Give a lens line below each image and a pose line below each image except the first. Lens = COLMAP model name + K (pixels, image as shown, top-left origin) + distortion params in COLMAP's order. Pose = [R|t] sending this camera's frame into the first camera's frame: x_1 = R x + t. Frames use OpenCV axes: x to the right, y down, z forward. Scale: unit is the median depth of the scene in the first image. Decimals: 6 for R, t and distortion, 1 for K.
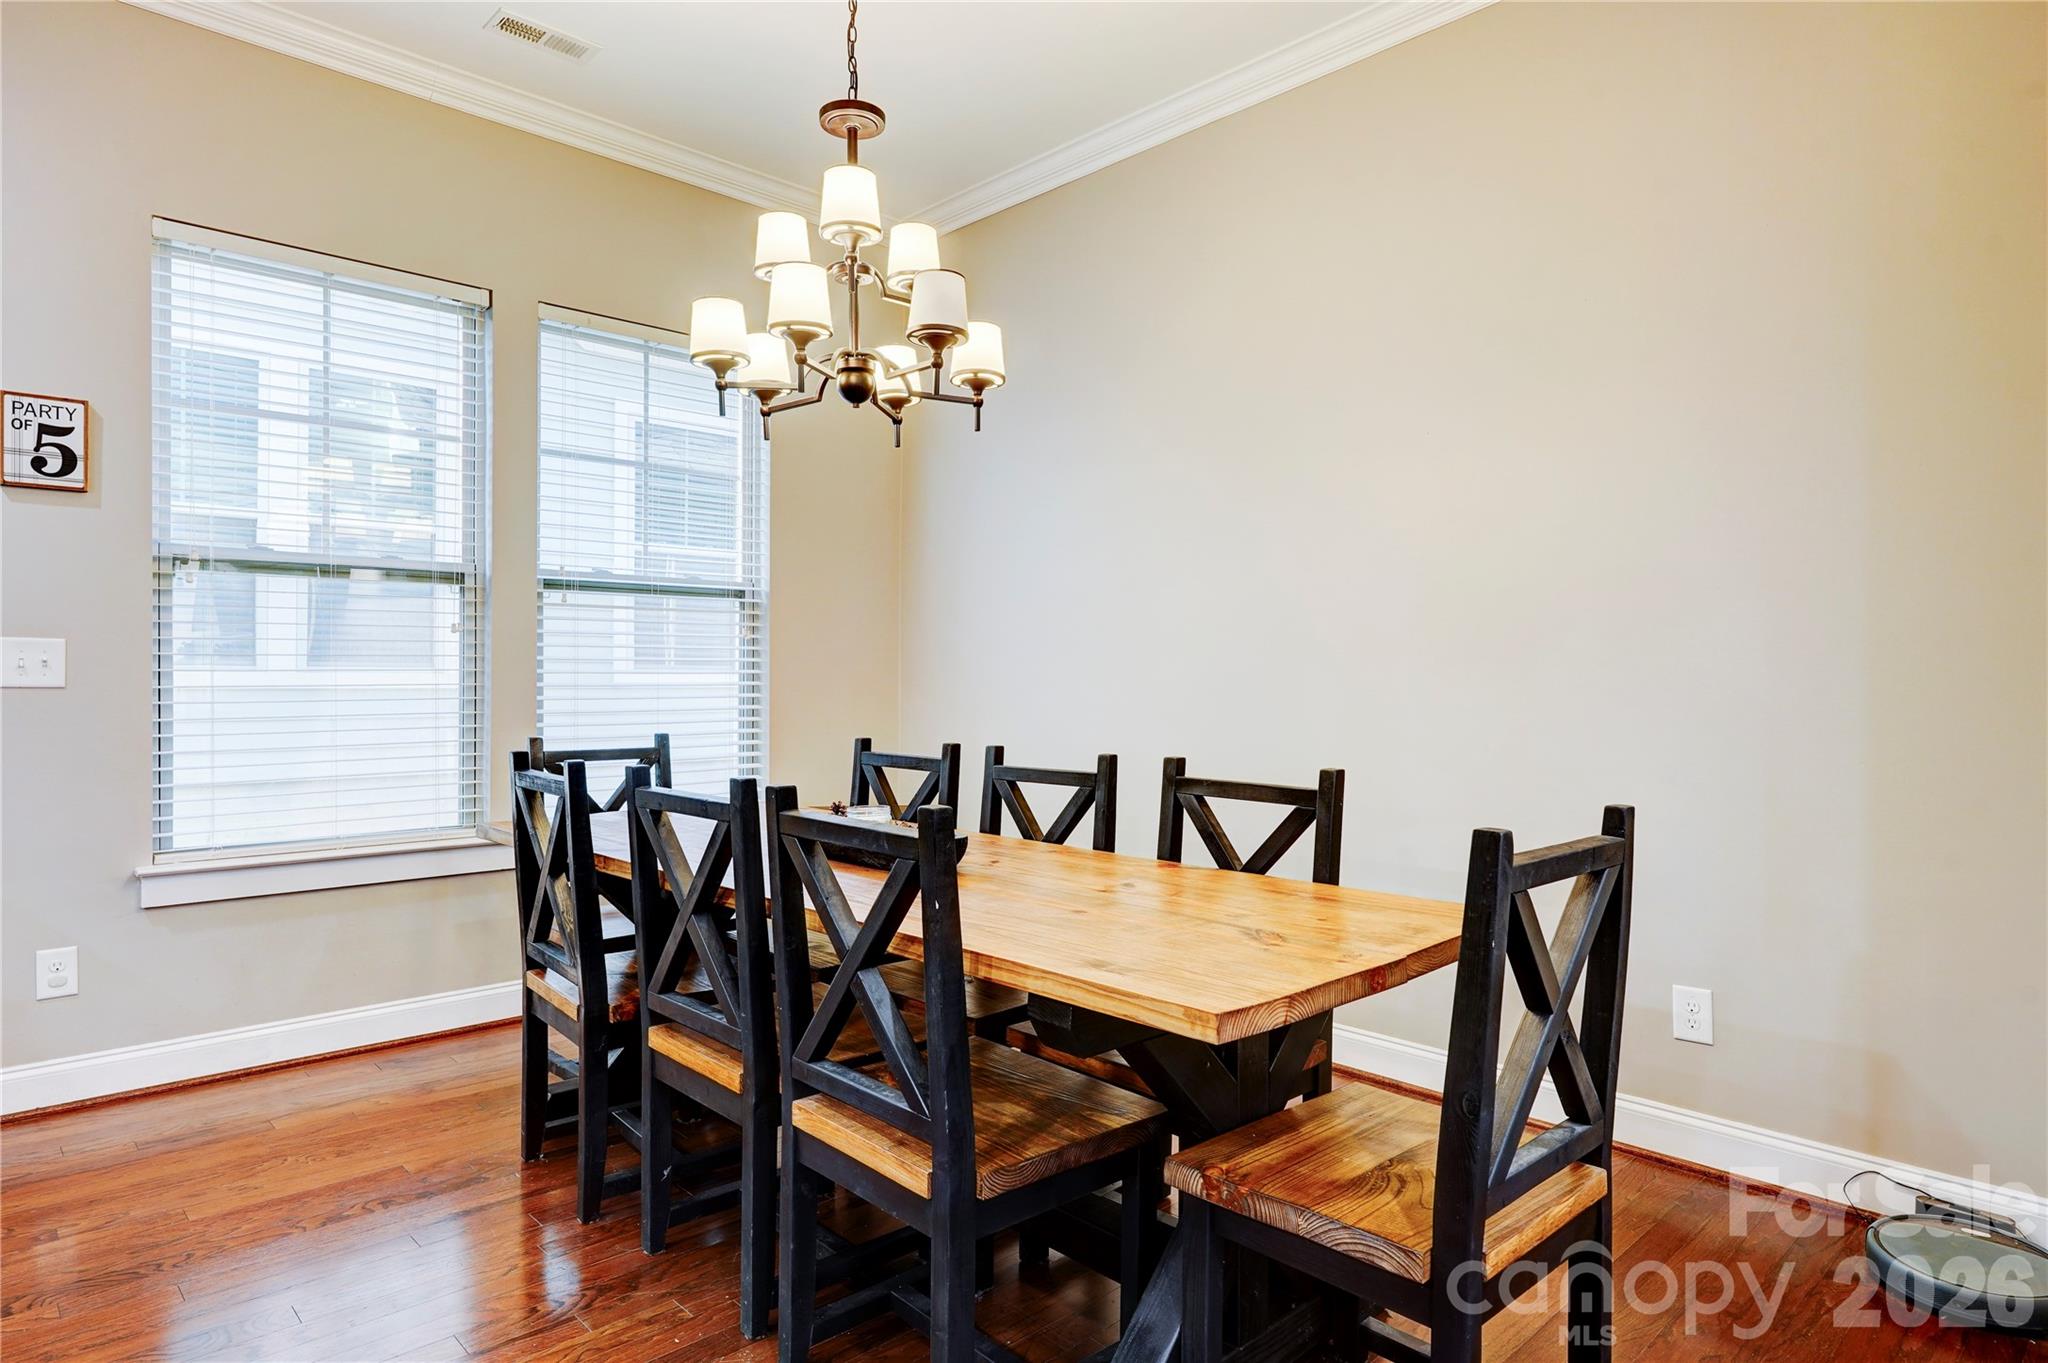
lens RADIAL K [[1149.4, 0, 1015.1], [0, 1149.4, 682.5], [0, 0, 1]] dist [-0.000145, -0.000553]
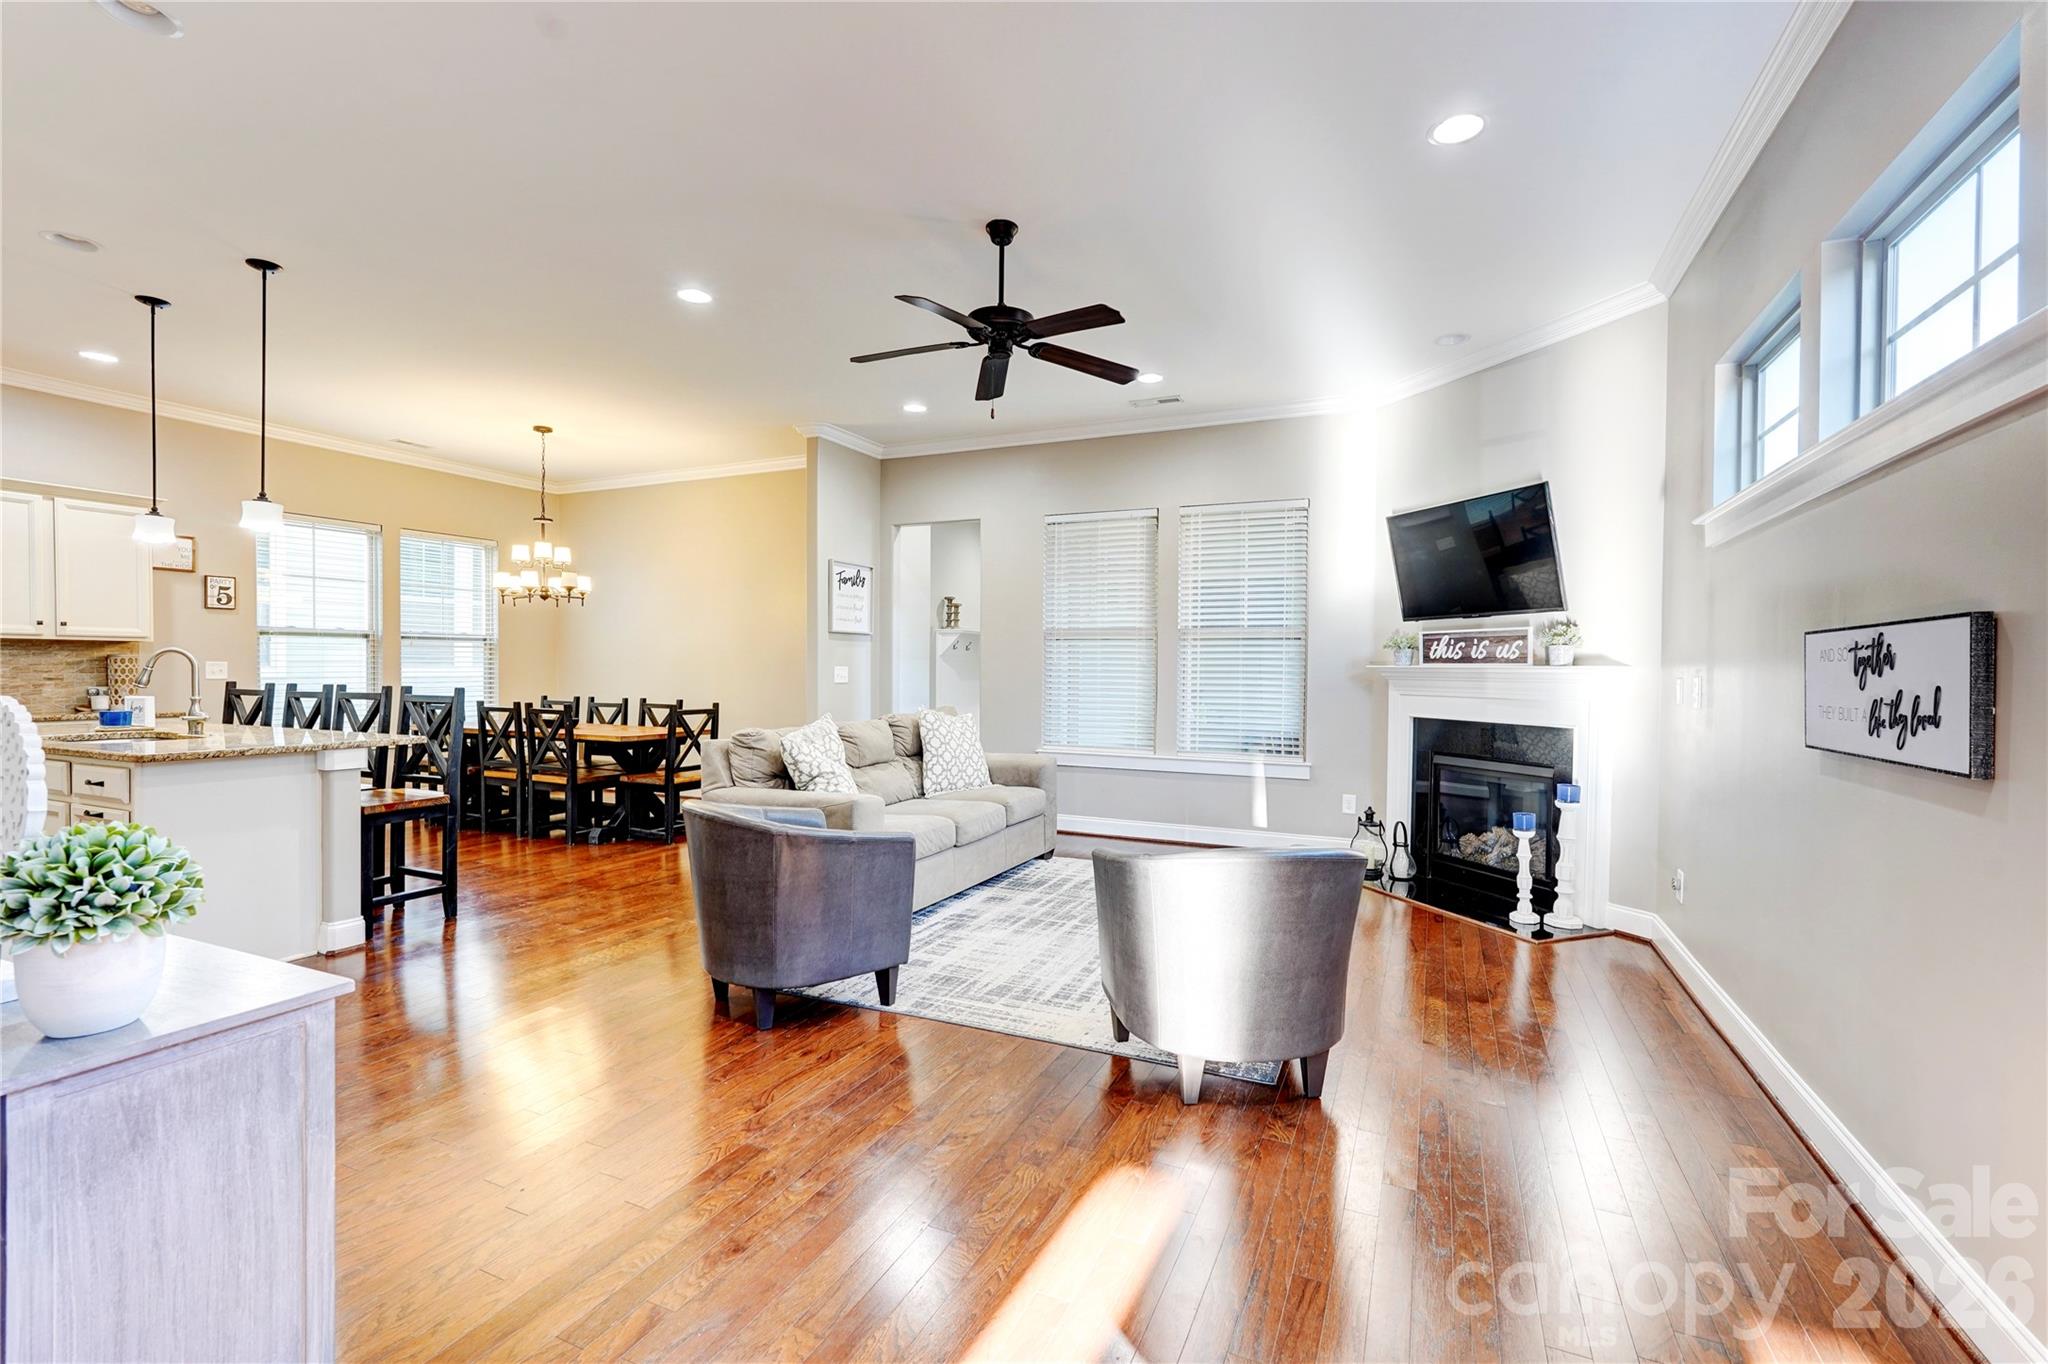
lens RADIAL K [[901.8, 0, 1030.7], [0, 901.8, 690.6], [0, 0, 1]] dist [-0.017628, 0.008556]
pose [[0.926340, -0.006315, 0.376637, 0.174945], [-0.002059, 0.999760, 0.021828, -0.020131], [-0.376684, -0.020996, 0.926104, -1.815191]]
